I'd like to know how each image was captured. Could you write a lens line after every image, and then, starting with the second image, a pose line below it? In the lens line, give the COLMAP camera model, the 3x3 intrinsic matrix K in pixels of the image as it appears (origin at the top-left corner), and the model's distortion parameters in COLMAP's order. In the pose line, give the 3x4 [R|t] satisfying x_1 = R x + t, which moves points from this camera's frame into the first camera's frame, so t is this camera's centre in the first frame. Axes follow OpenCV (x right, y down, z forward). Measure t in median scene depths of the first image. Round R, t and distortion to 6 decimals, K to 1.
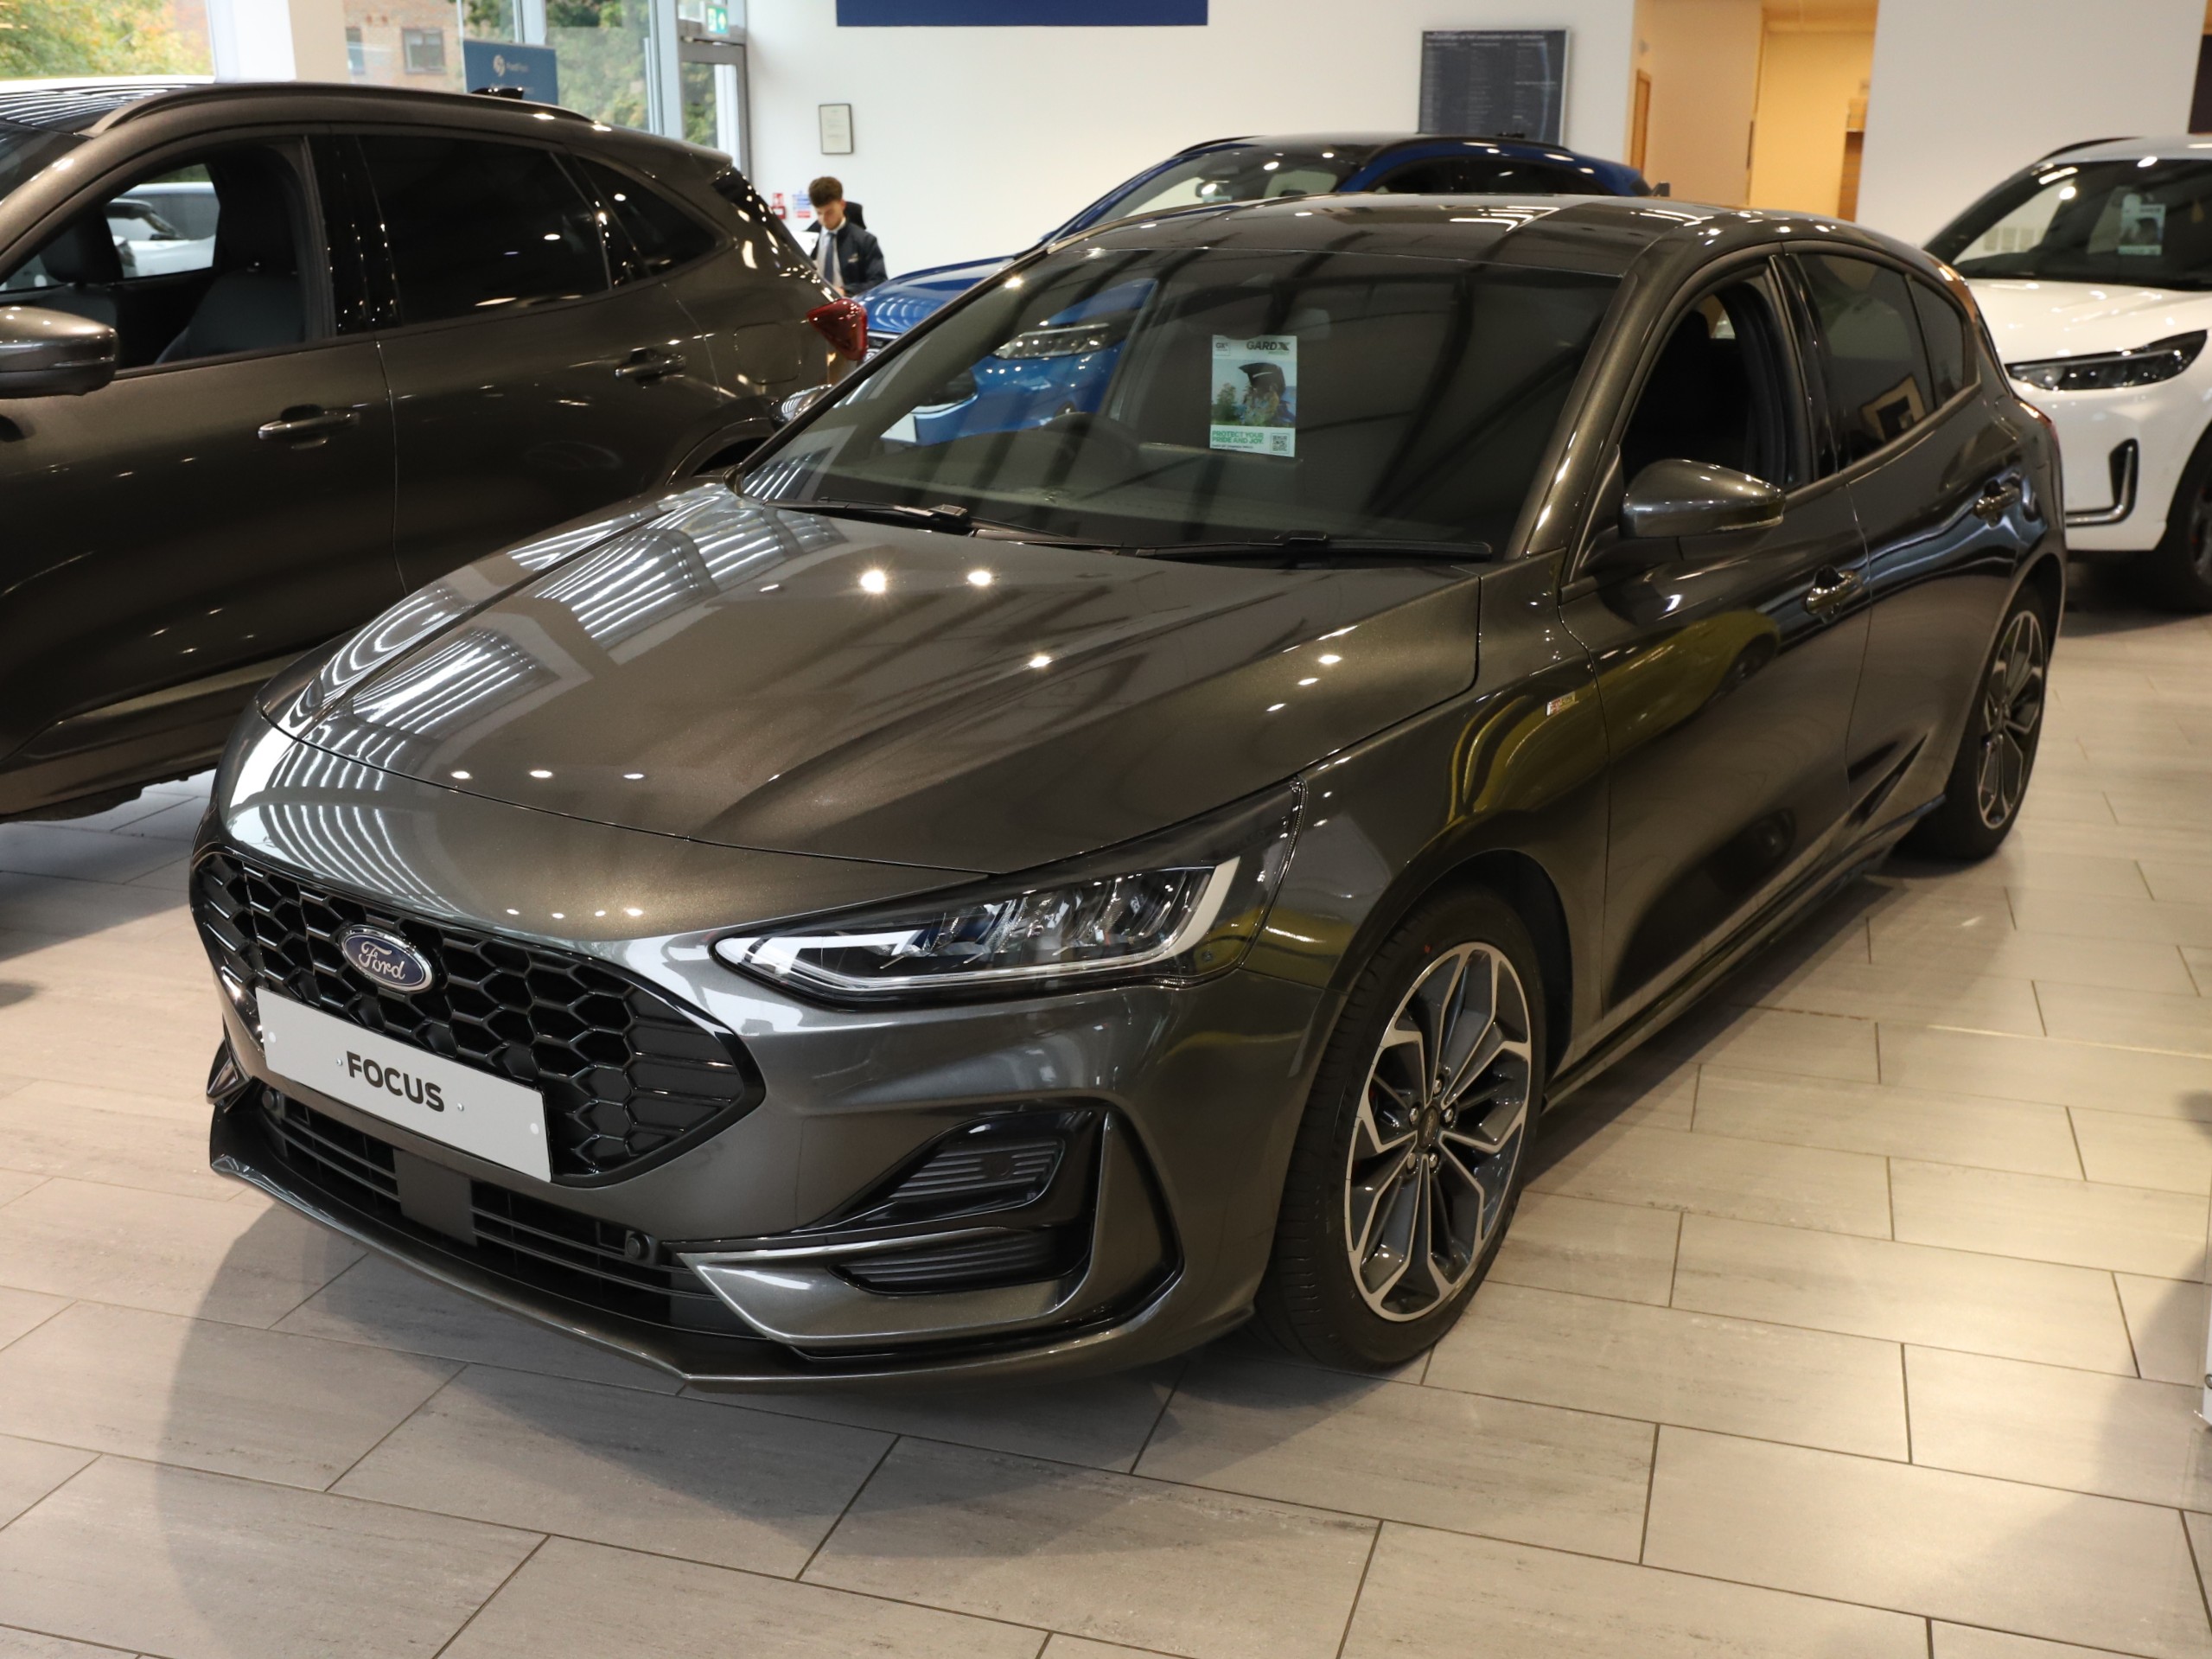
lens RADIAL K [[2236.9, 0, 1106.0], [0, 2236.9, 829.5], [0, 0, 1]] dist [0.091353, -0.000771]
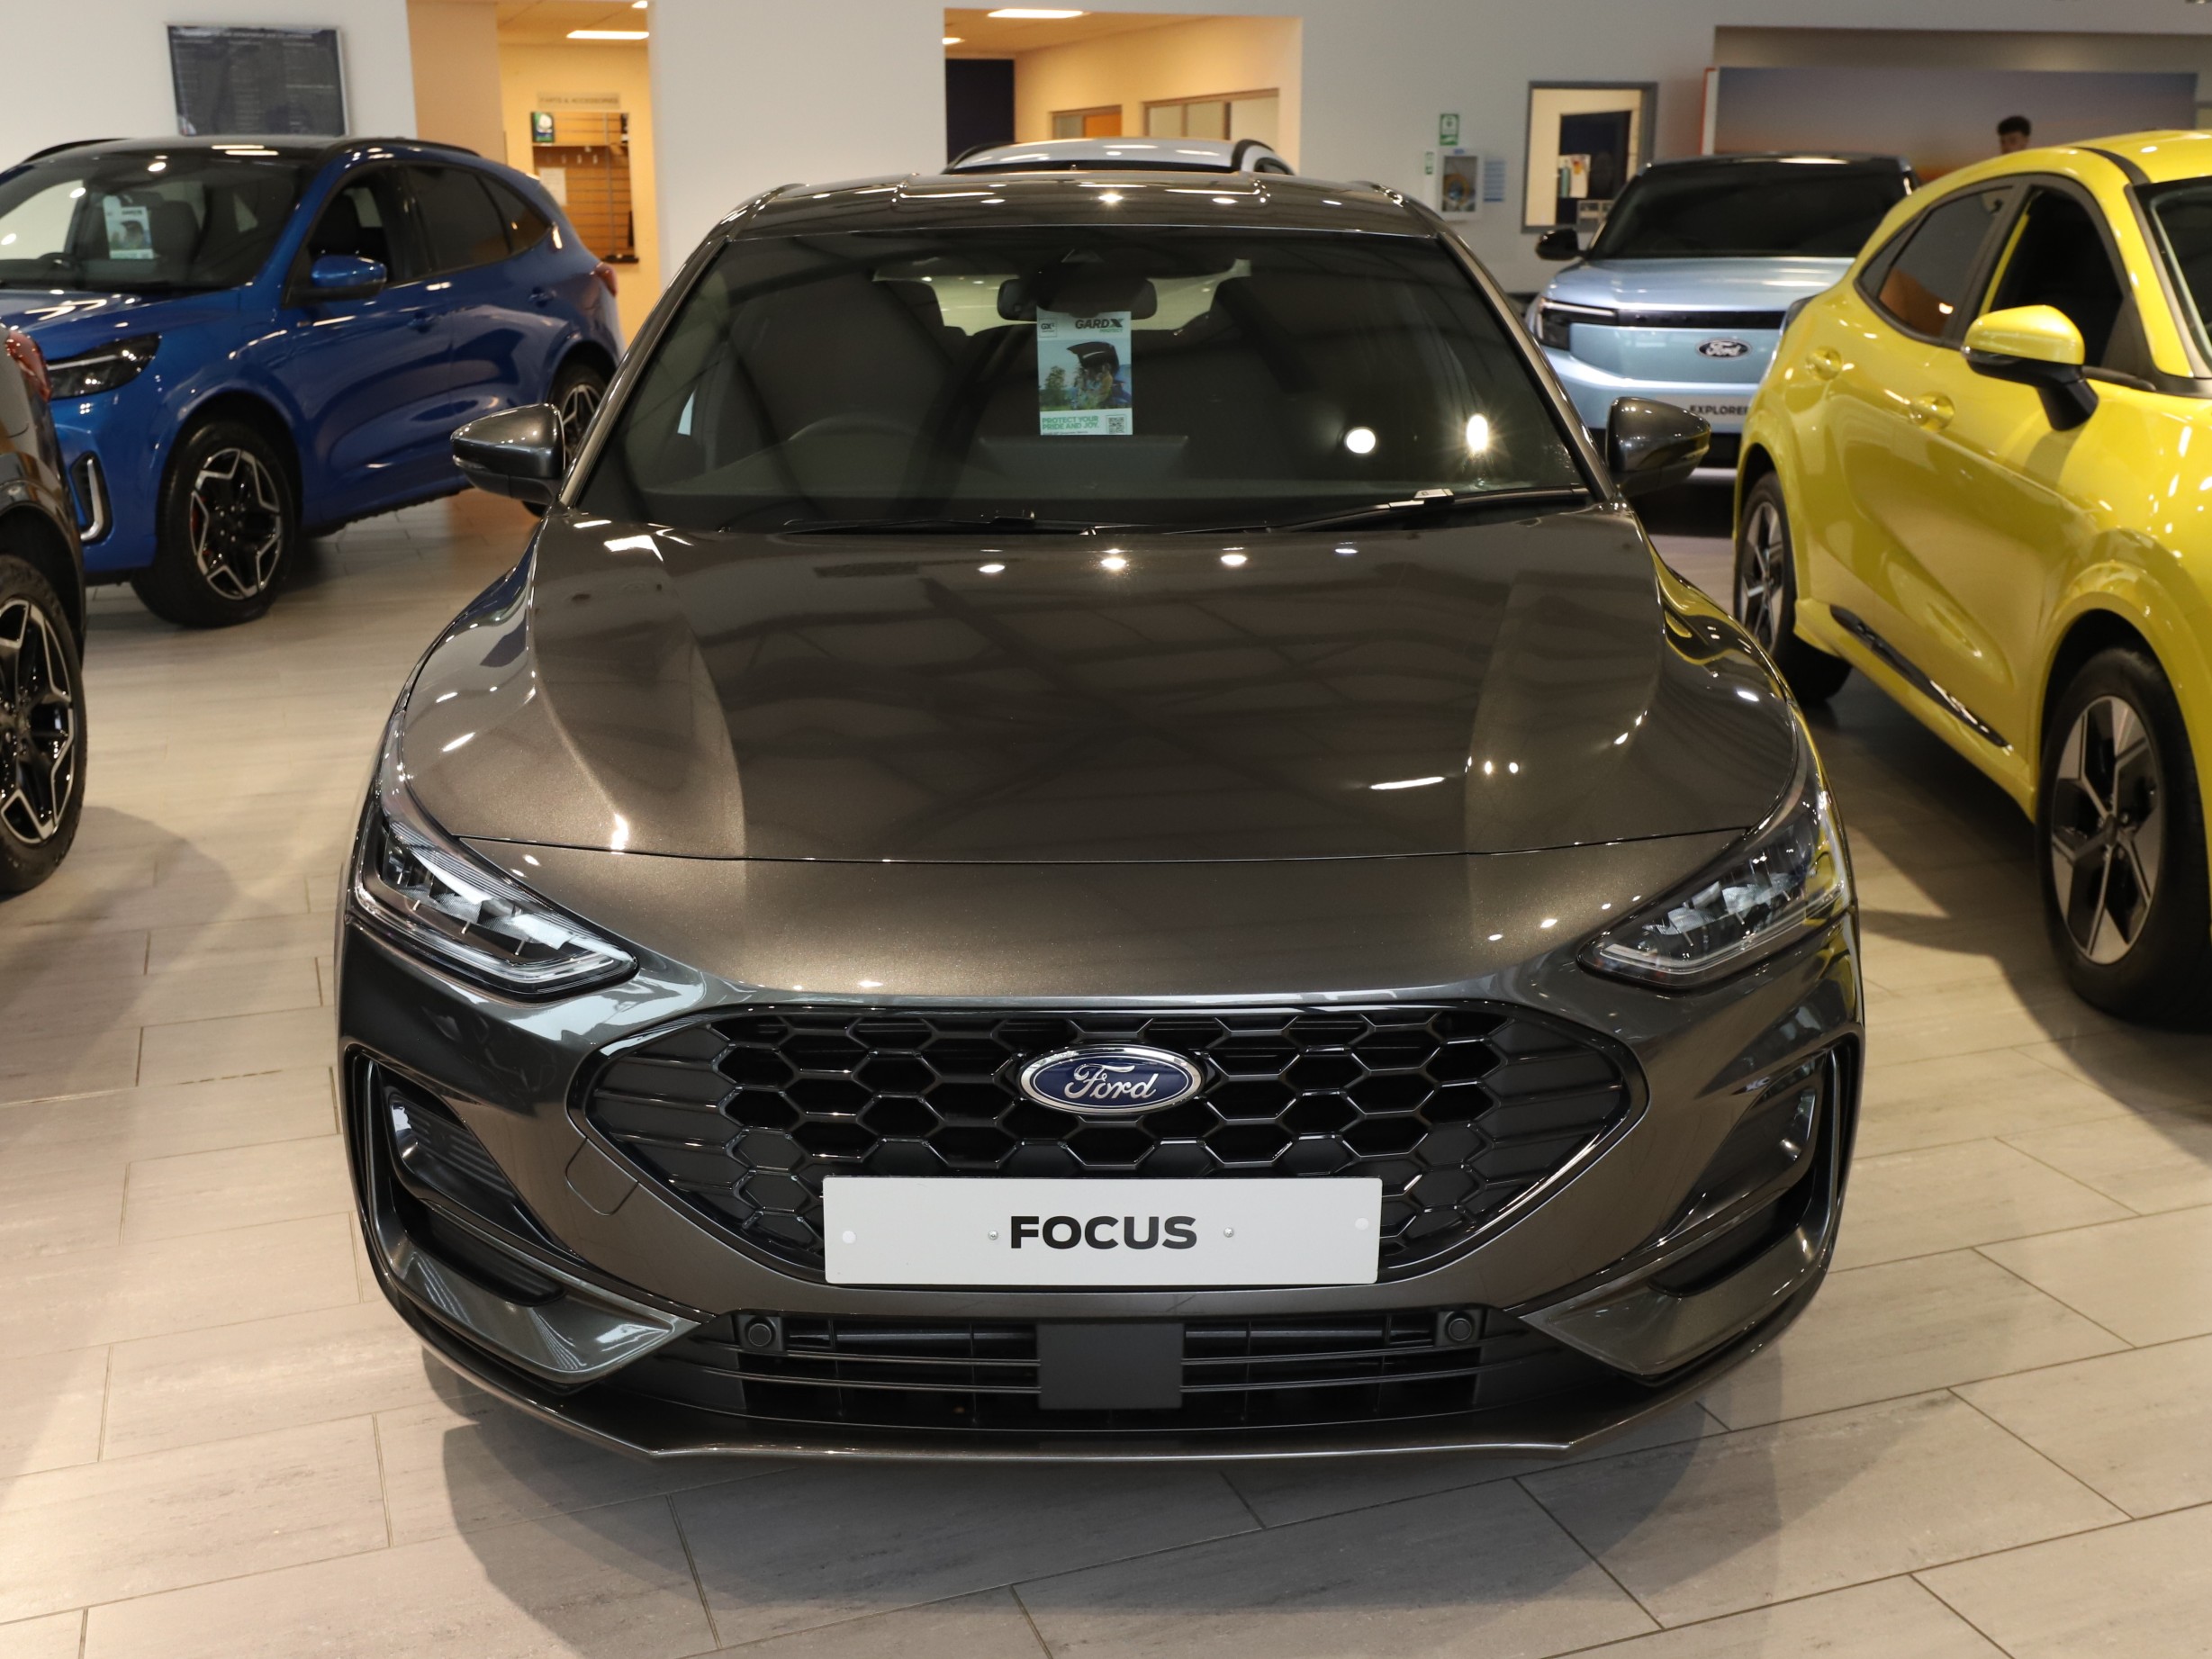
lens RADIAL K [[2327.5, 0, 1106.0], [0, 2327.5, 829.5], [0, 0, 1]] dist [0.062844, 0.005073]
pose [[0.794554, -0.167949, 0.583504, -0.766138], [0.180622, 0.982859, 0.036942, -0.059509], [-0.579706, 0.076041, 0.811270, 0.310511]]
